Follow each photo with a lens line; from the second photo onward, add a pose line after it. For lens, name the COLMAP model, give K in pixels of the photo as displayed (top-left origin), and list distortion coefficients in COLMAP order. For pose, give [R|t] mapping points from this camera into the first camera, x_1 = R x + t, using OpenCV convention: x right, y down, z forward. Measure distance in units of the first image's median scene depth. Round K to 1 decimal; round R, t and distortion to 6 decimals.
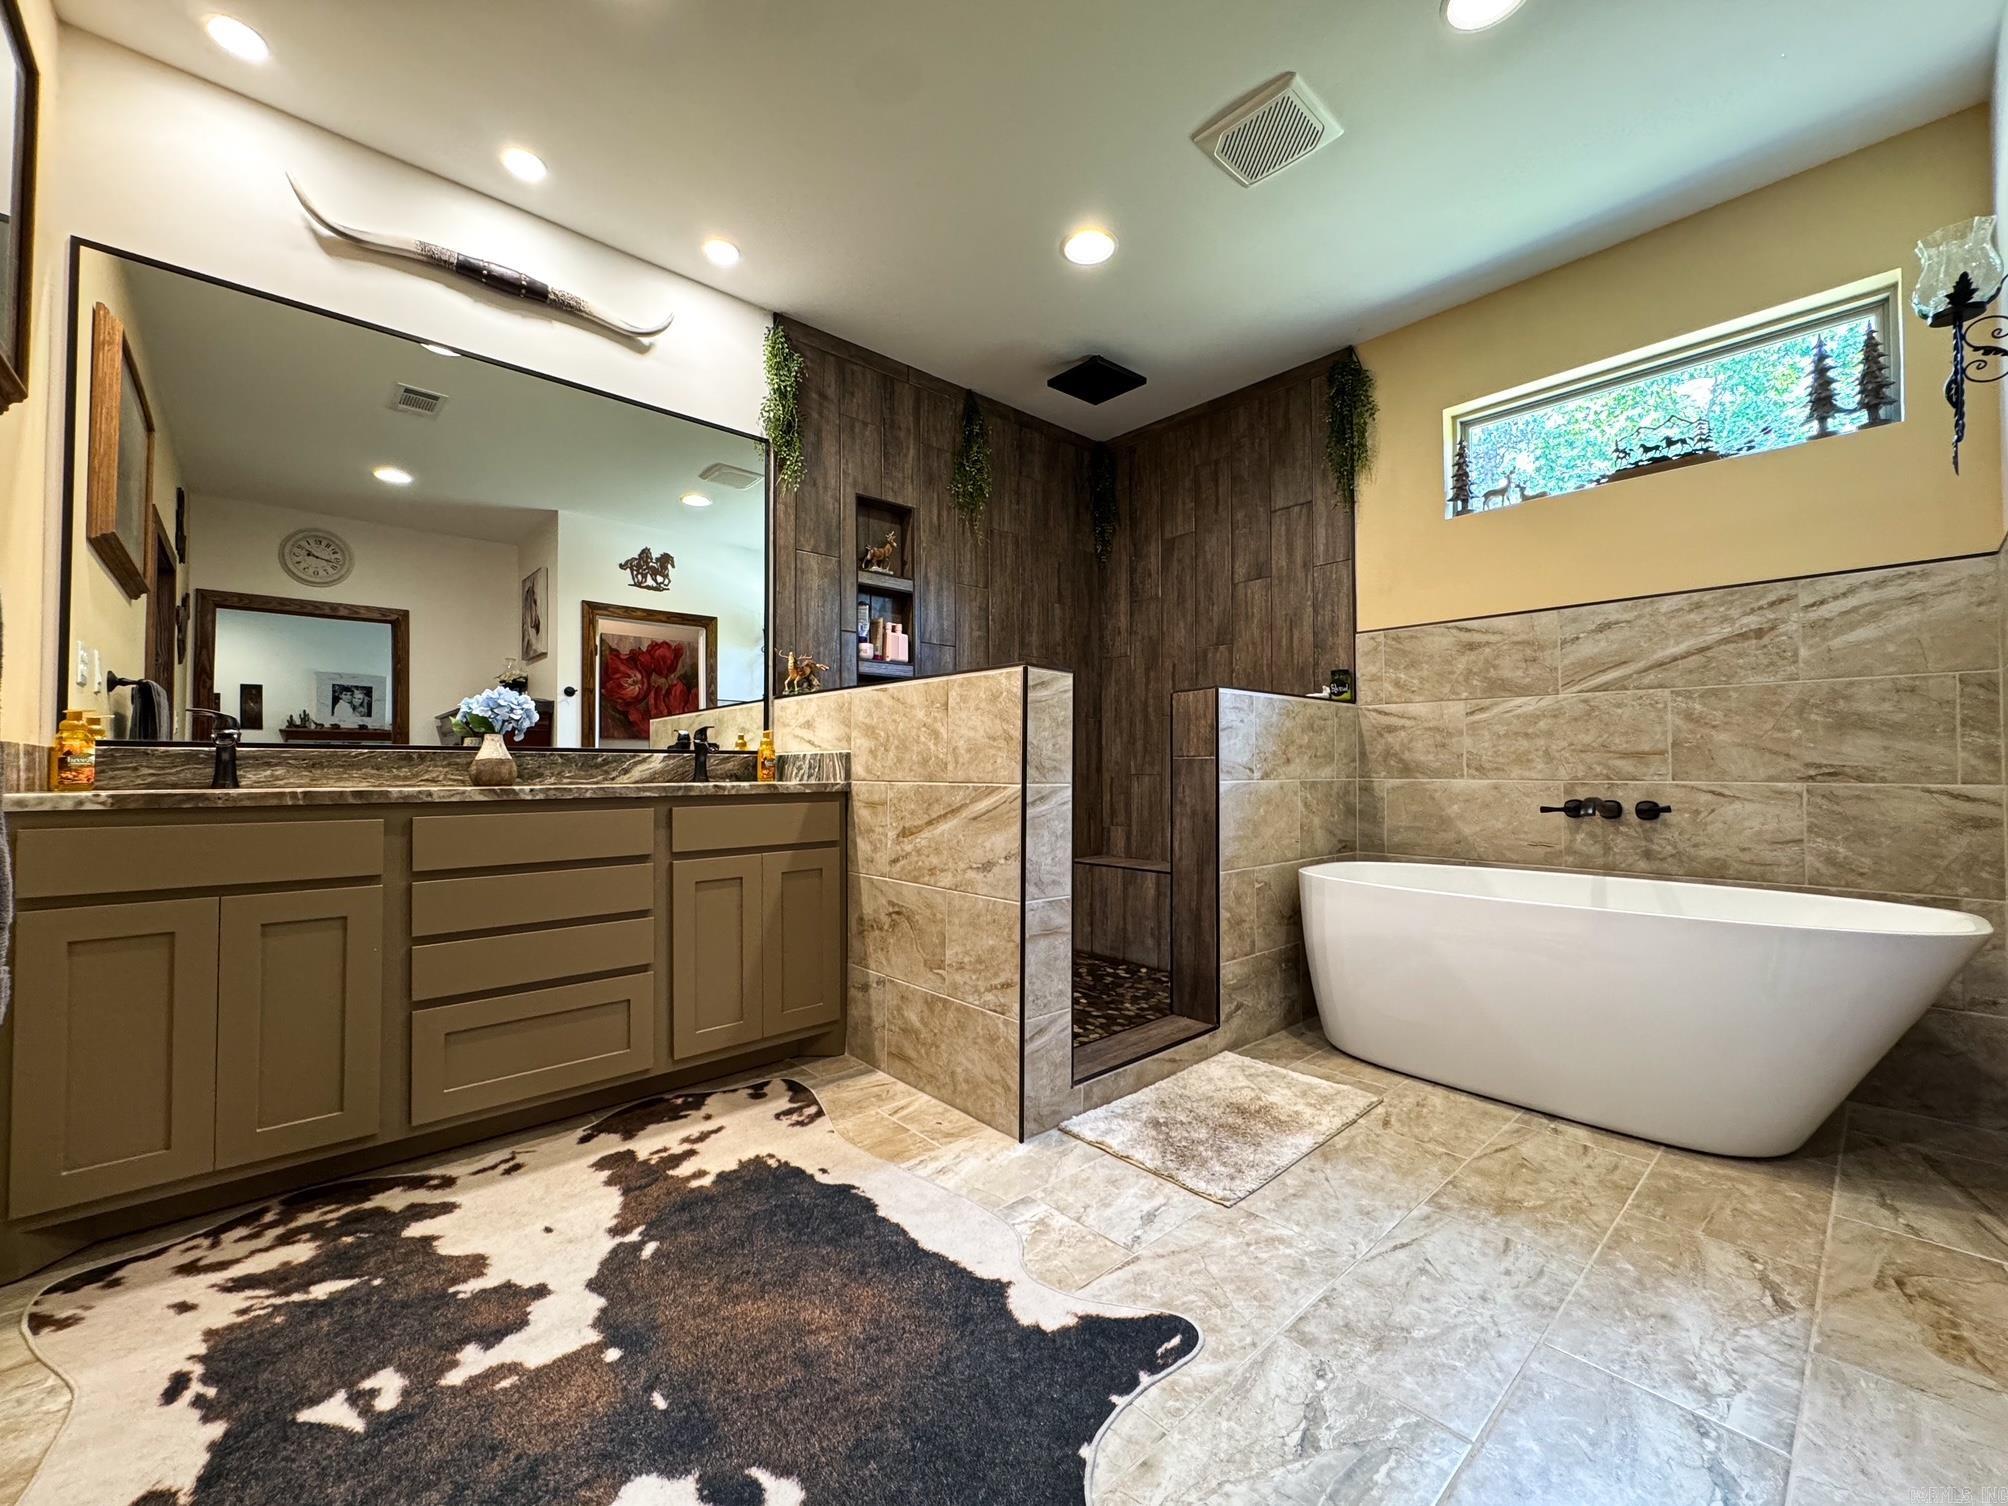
lens RADIAL K [[808.0, 0, 1008.3], [0, 808.0, 753.8], [0, 0, 1]] dist [-0.002889, -0.000313]
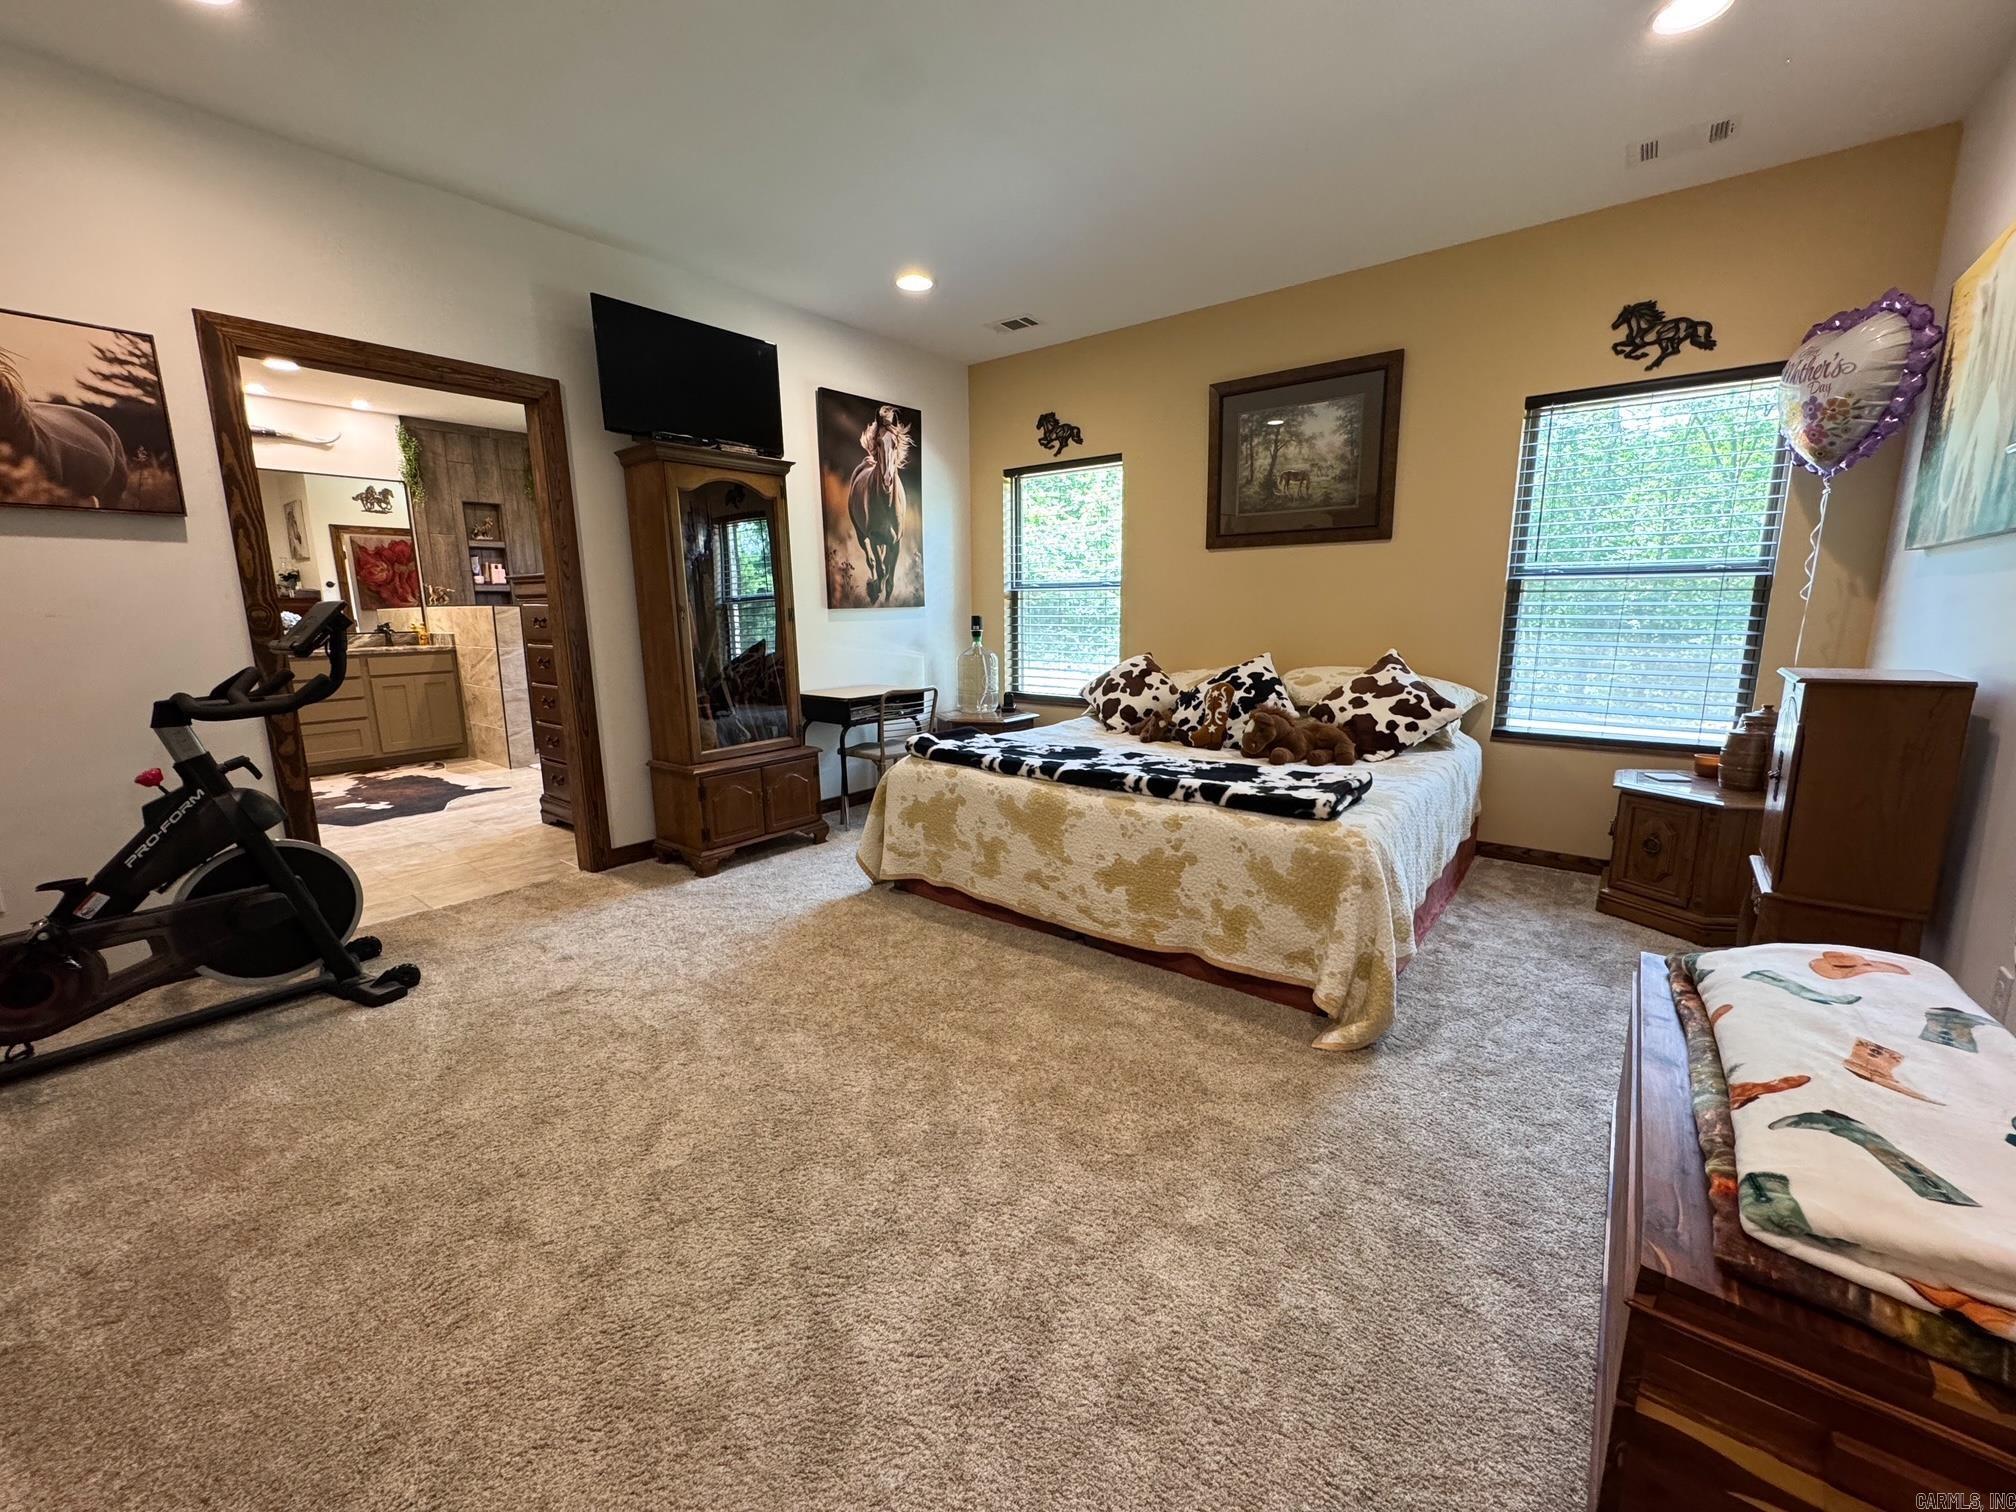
lens RADIAL K [[811.3, 0, 1009.2], [0, 811.3, 757.9], [0, 0, 1]] dist [-0.002889, -0.000313]
pose [[0.987132, -0.036887, 0.155594, 1.091107], [0.004924, 0.979580, 0.200994, -0.120479], [-0.159831, -0.197641, 0.967157, -1.734864]]
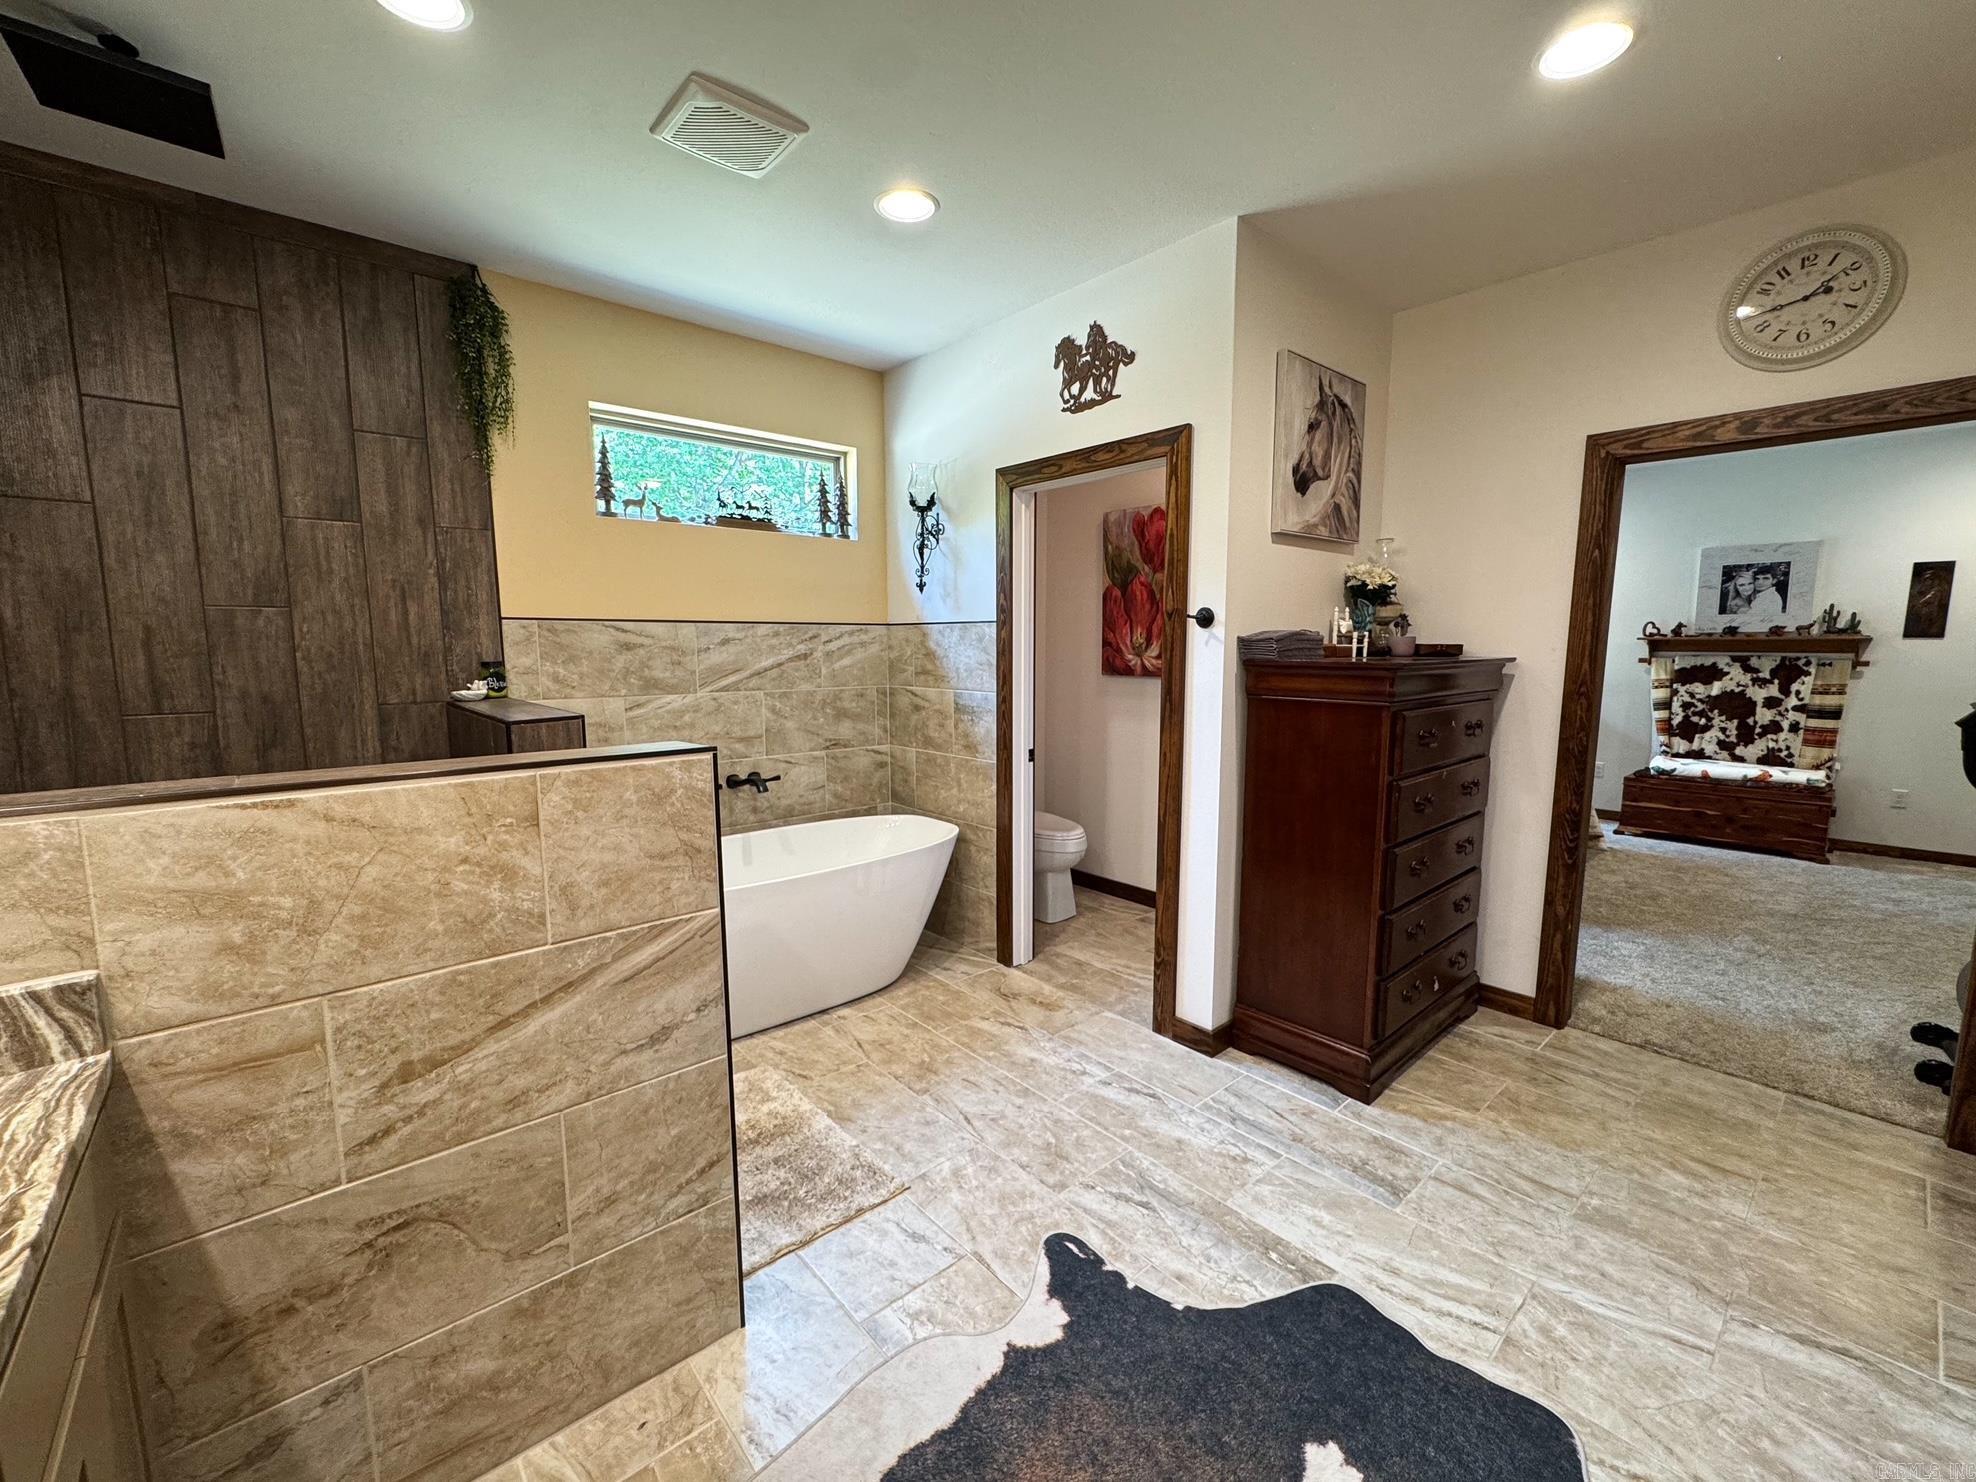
lens RADIAL K [[795.2, 0, 993.6], [0, 795.2, 740.4], [0, 0, 1]] dist [-0.002889, -0.000313]
pose [[0.021461, -0.117781, 0.992808, -0.572710], [-0.018487, 0.992820, 0.118182, -0.172198], [-0.999599, -0.020890, 0.019130, 0.593384]]
